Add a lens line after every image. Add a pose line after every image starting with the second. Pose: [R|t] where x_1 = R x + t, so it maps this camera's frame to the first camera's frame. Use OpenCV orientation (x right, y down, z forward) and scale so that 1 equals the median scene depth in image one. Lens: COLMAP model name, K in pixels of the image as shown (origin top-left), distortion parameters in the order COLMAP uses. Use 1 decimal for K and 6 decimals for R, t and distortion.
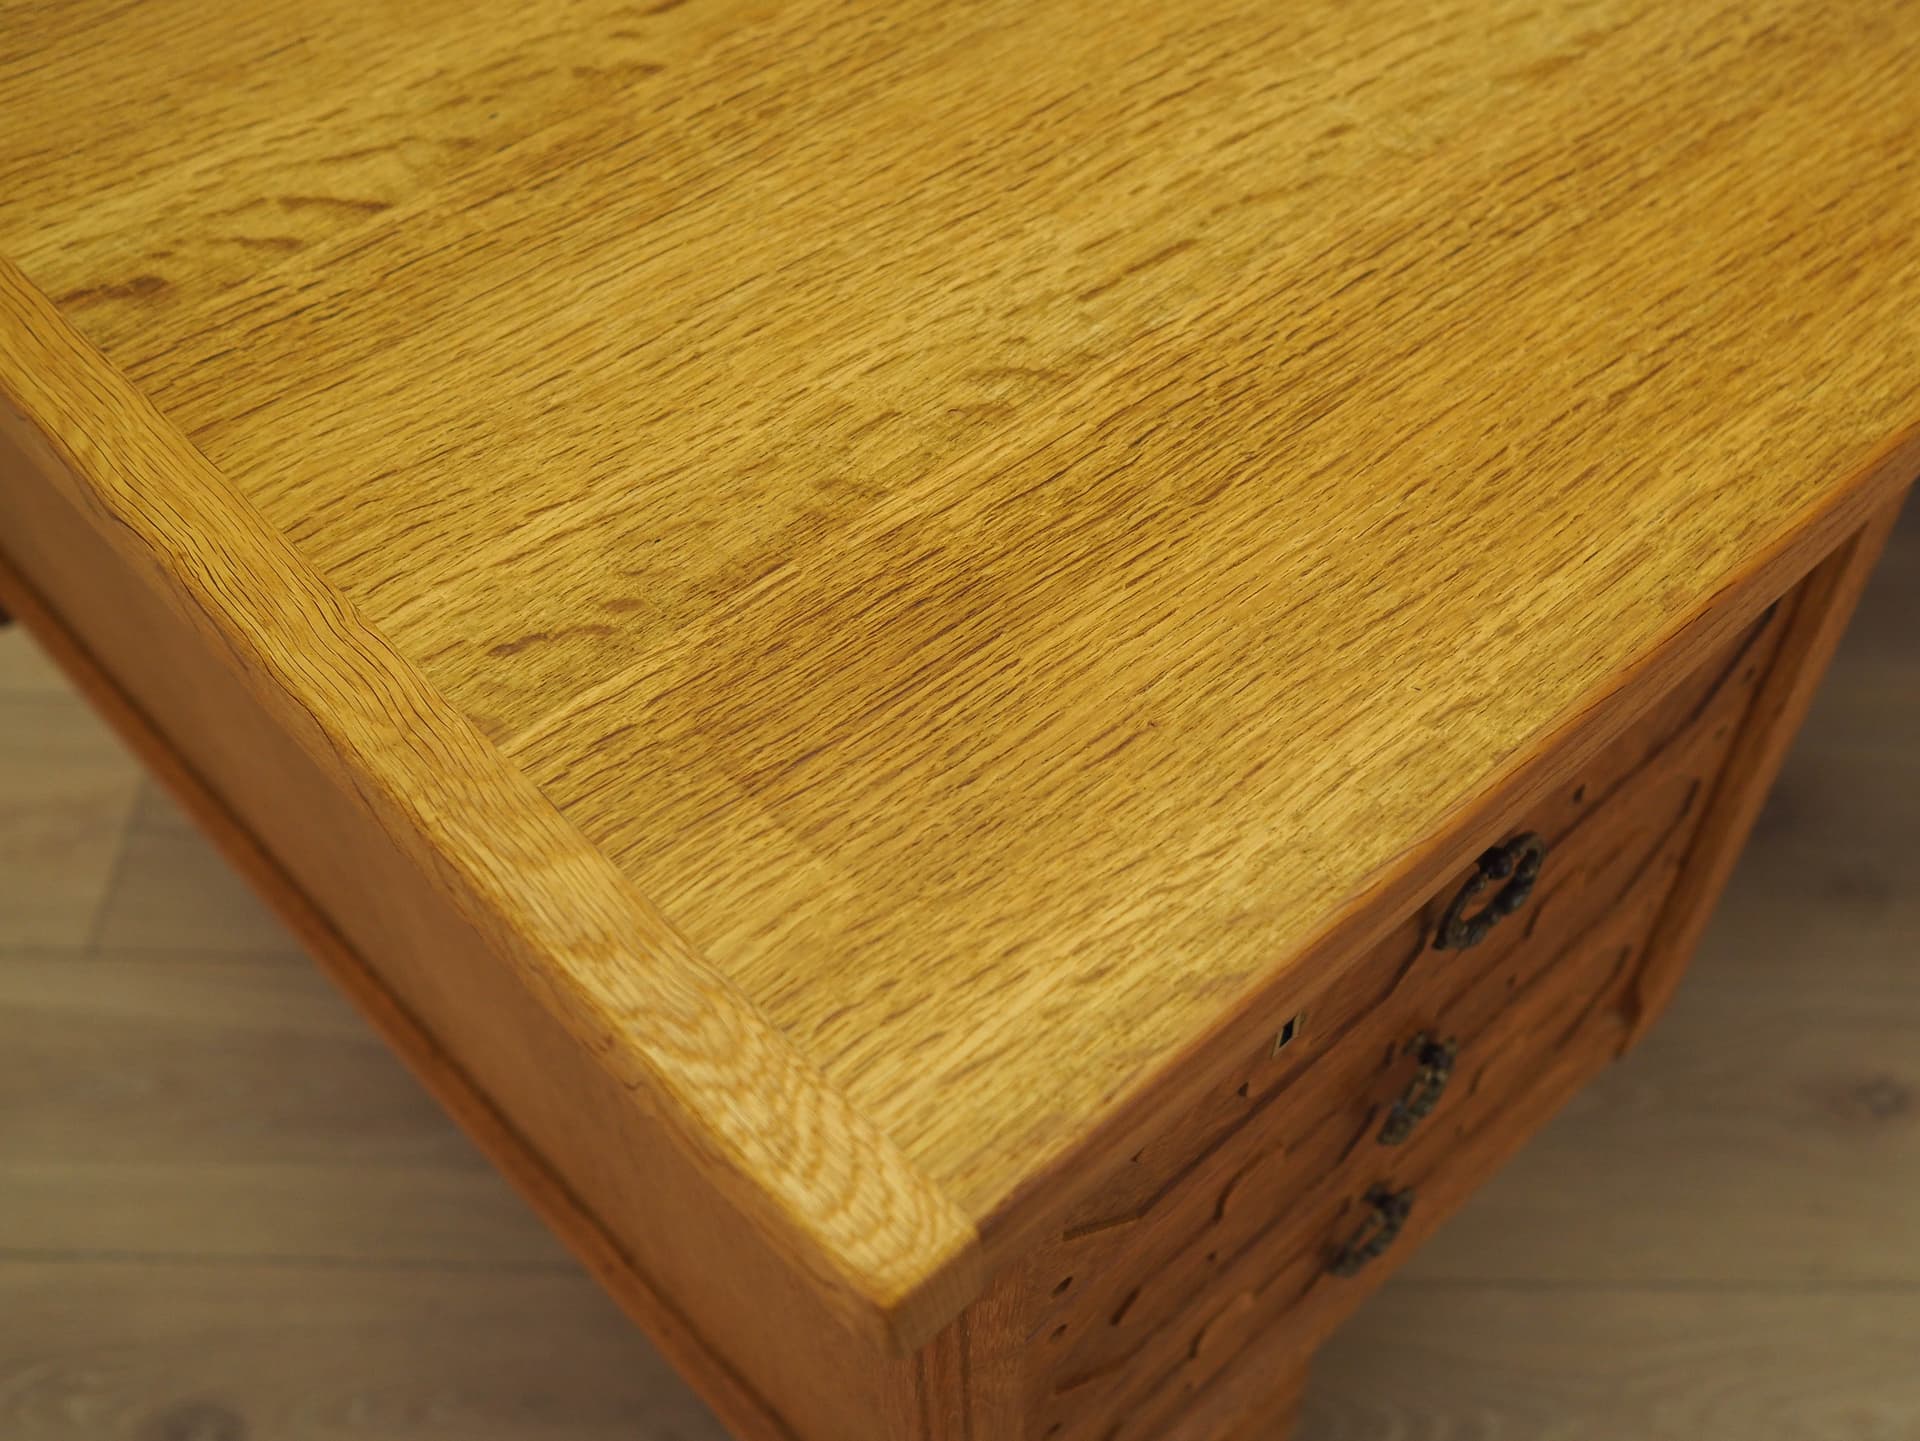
lens RADIAL K [[1790.3, 0, 1039.5], [0, 1790.3, 721.0], [0, 0, 1]] dist [-0.020465, 0.000949]
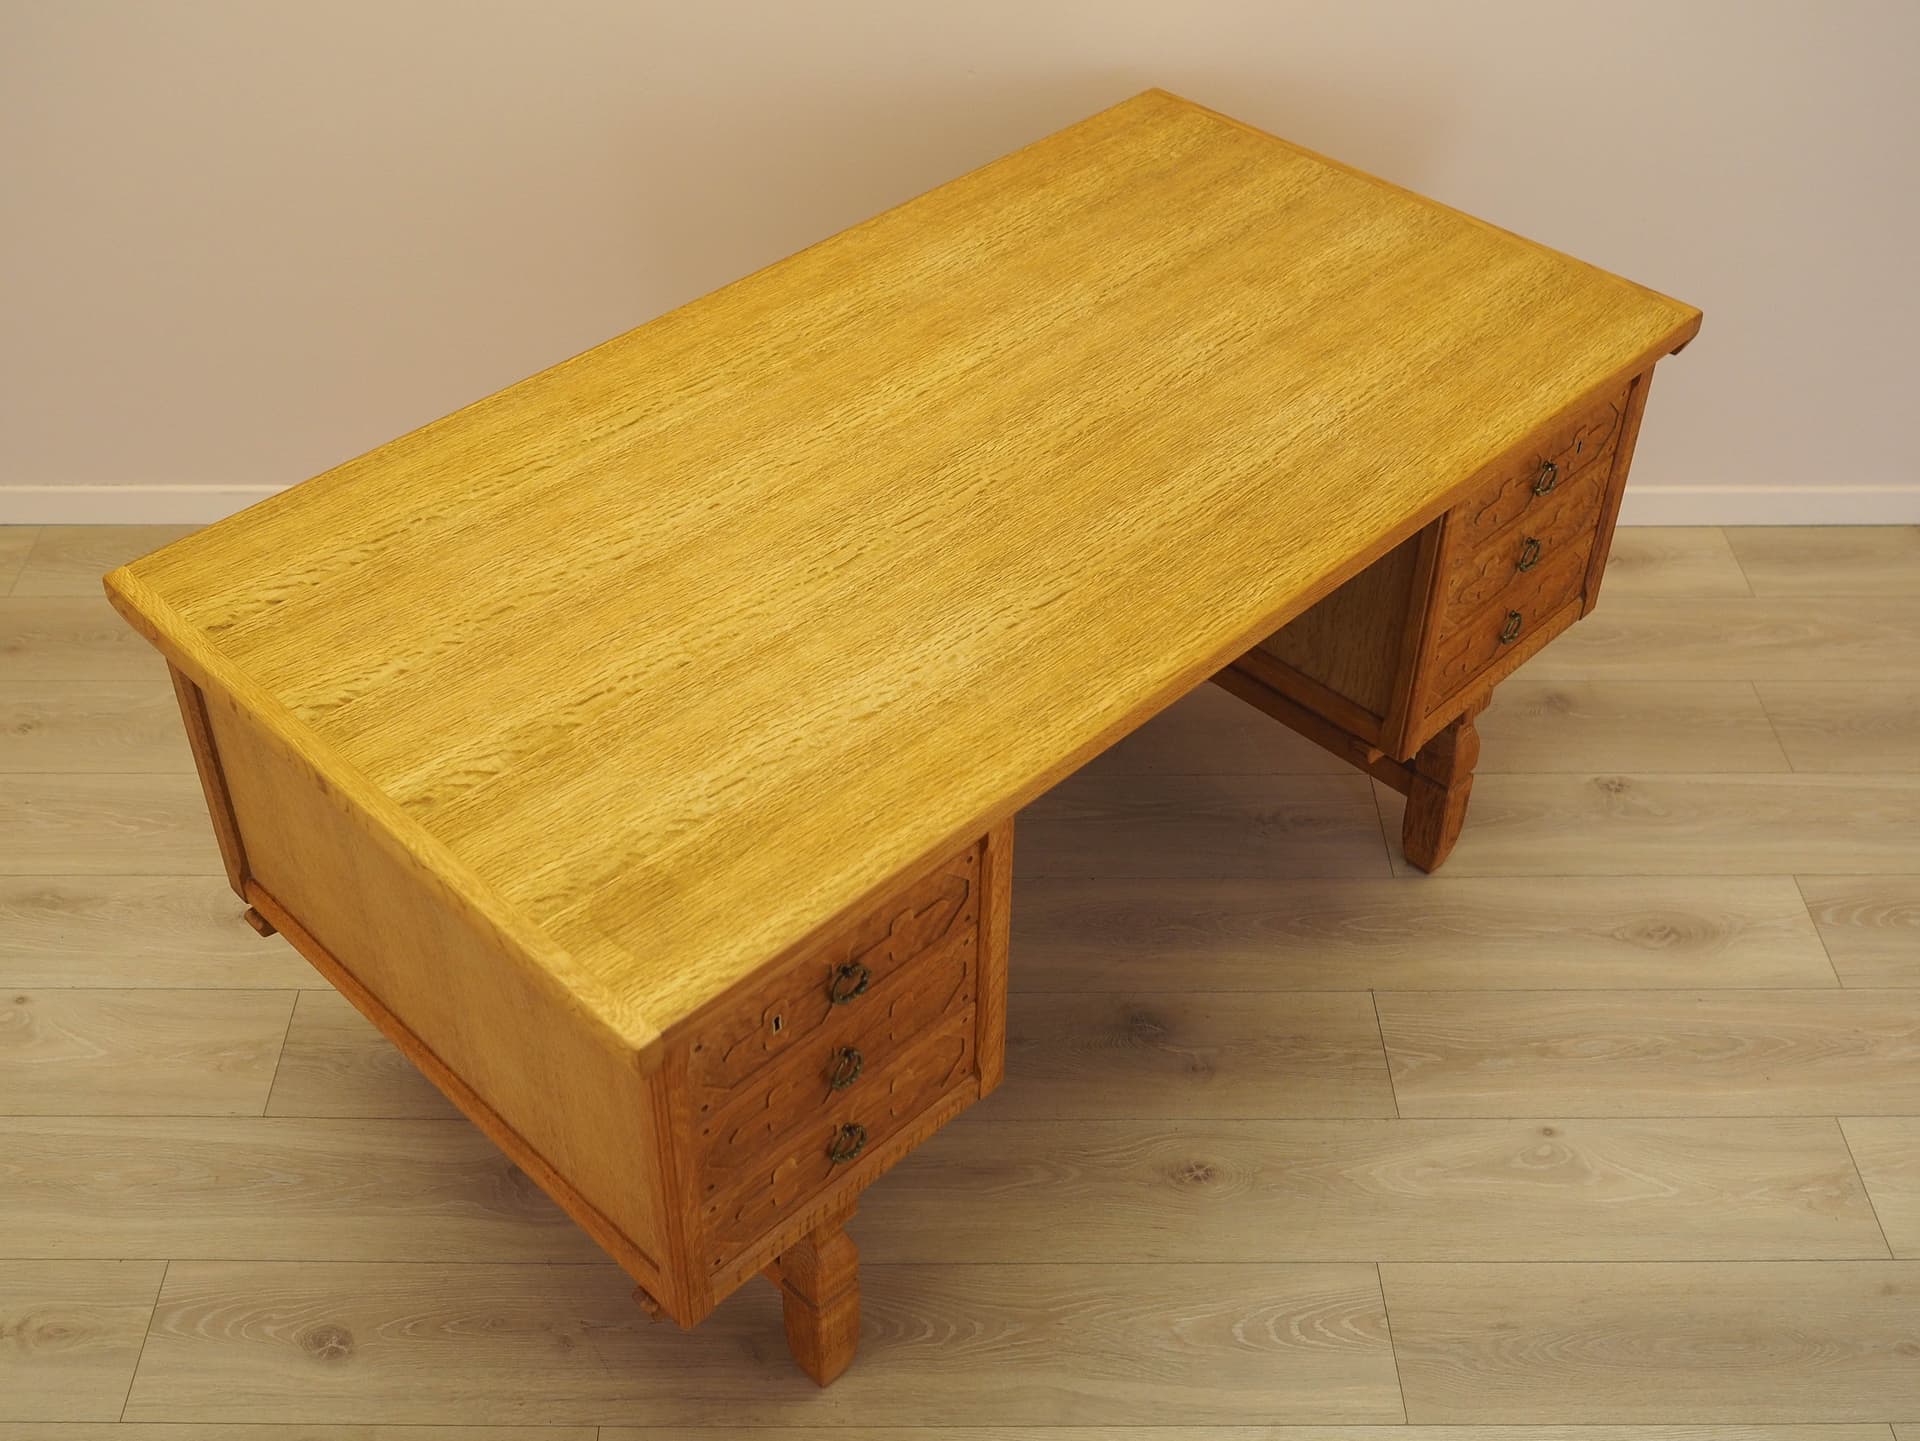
lens RADIAL K [[2091.8, 0, 905.1], [0, 2091.8, 717.0], [0, 0, 1]] dist [-0.011772, -0.020608]
pose [[0.999476, -0.024320, -0.021363, 0.490960], [0.019132, 0.976163, -0.216193, 0.478321], [0.026112, 0.215671, 0.976117, -2.898820]]
